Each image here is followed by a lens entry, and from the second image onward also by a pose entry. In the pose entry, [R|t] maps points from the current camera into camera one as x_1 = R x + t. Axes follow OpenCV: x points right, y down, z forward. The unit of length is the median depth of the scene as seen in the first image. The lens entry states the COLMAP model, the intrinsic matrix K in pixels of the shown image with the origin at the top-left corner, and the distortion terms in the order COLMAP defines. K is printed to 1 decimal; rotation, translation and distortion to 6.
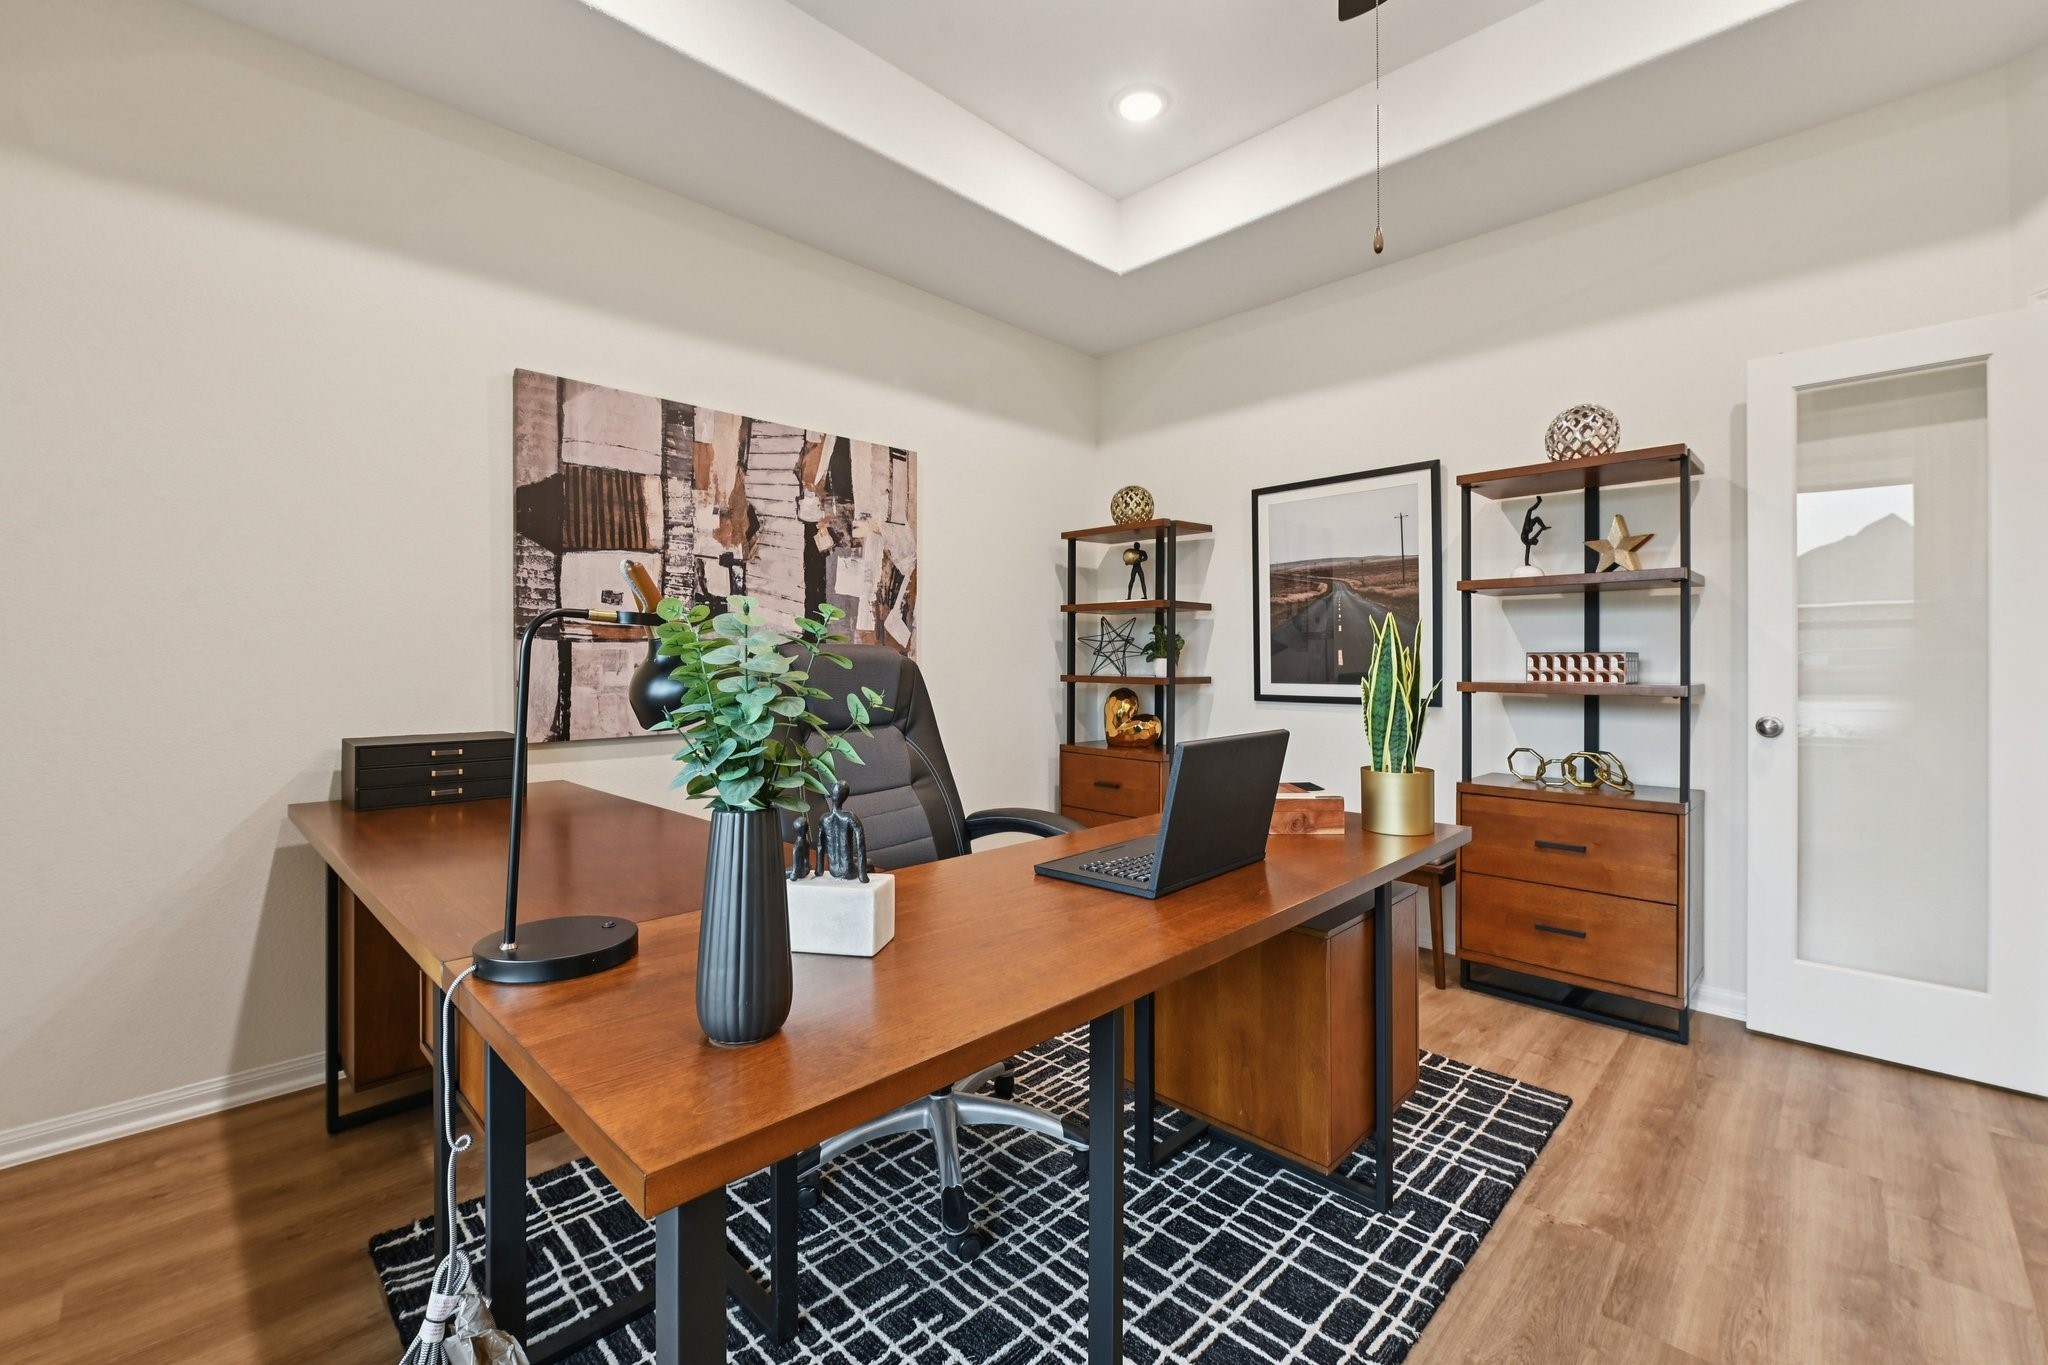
lens RADIAL K [[846.4, 0, 1019.0], [0, 846.4, 666.7], [0, 0, 1]] dist [-0.010493, -0.000217]
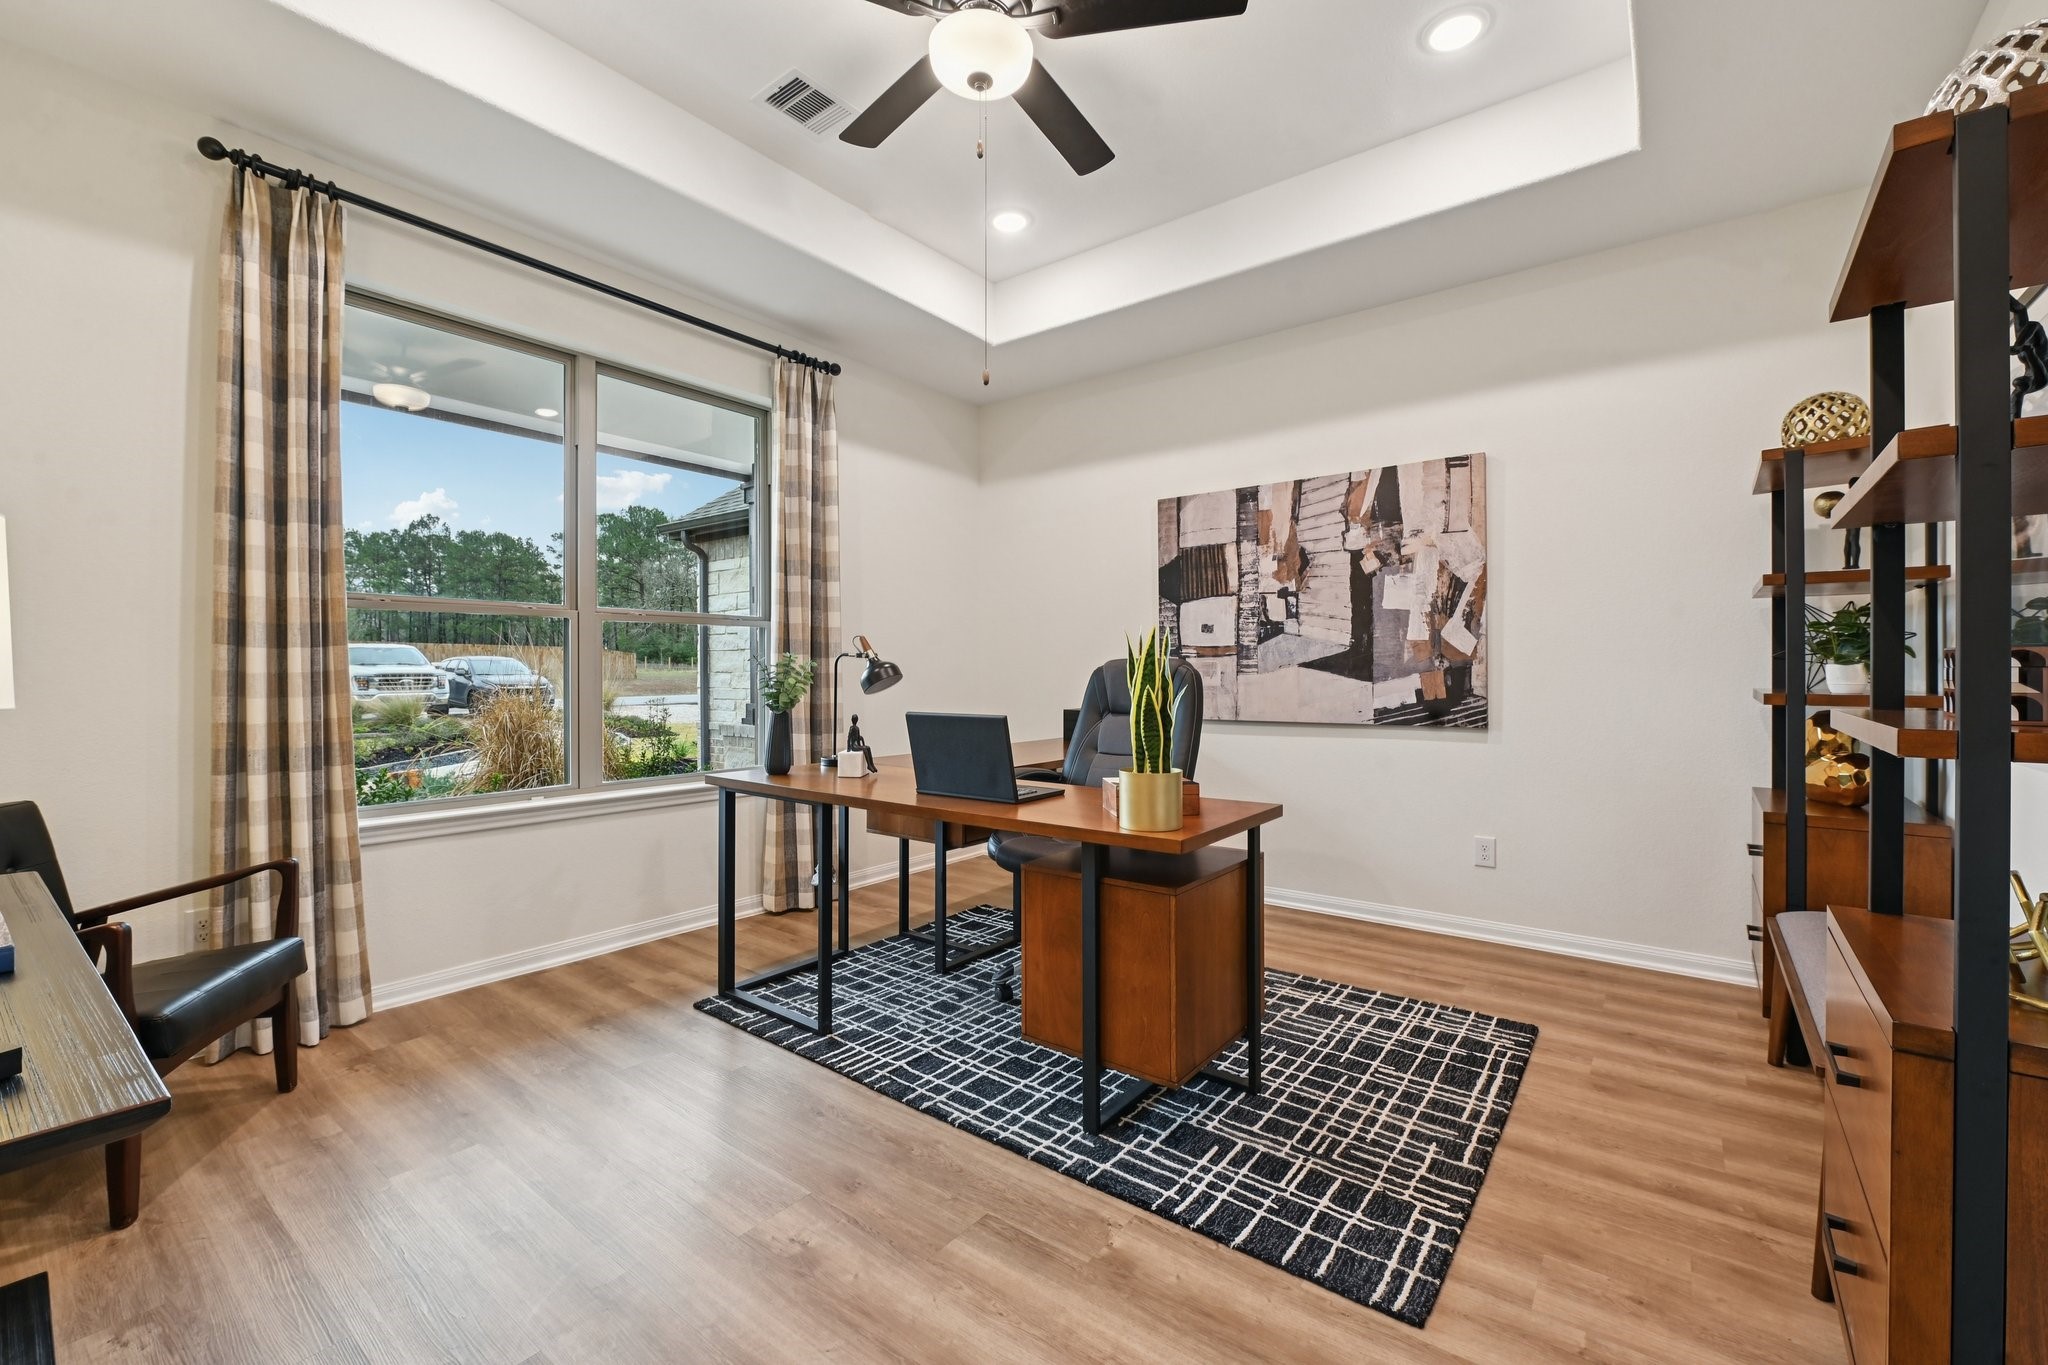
lens RADIAL K [[846.4, 0, 1019.0], [0, 846.4, 666.7], [0, 0, 1]] dist [-0.010493, -0.000217]
pose [[0.120136, -0.009013, -0.992716, 0.915413], [-0.009409, 0.999904, -0.010217, 0.006137], [0.992713, 0.010568, 0.120040, 0.432404]]
